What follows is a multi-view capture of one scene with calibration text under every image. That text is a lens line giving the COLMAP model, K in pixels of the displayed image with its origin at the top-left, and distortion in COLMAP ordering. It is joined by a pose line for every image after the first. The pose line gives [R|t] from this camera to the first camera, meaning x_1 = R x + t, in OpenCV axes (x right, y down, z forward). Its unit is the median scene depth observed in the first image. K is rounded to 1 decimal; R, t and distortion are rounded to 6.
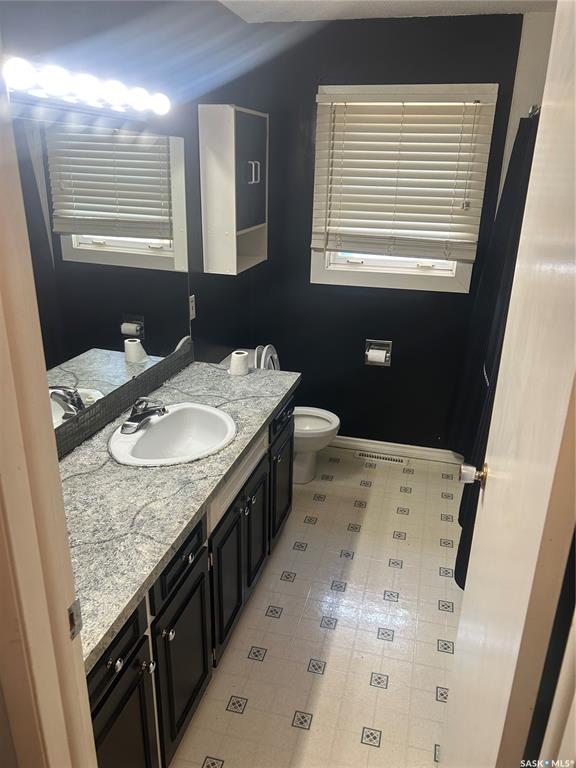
lens RADIAL K [[578.1, 0, 289.8], [0, 578.1, 388.3], [0, 0, 1]] dist [0.043270, -0.042063]
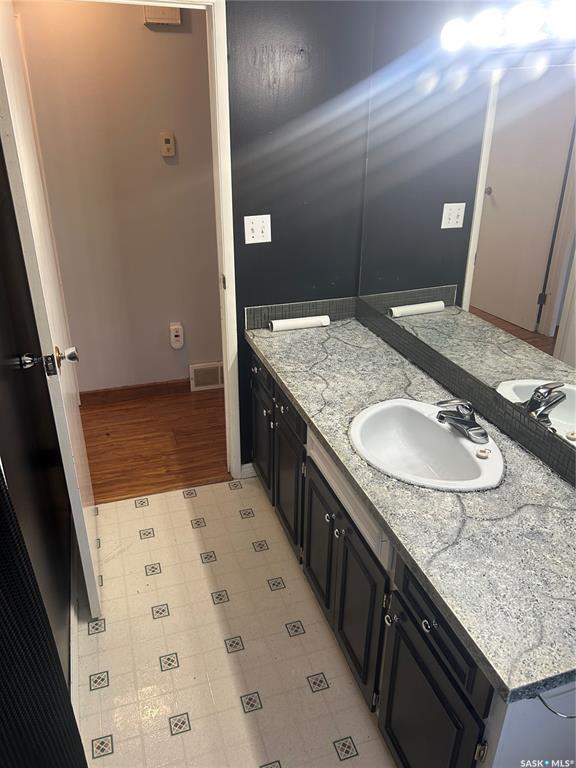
lens RADIAL K [[578.1, 0, 289.0], [0, 578.1, 378.6], [0, 0, 1]] dist [0.043270, -0.042063]
pose [[-0.832098, 0.213965, -0.511695, 0.373090], [-0.224623, 0.713534, 0.663637, -0.499672], [0.507107, 0.667150, -0.545668, 1.286667]]
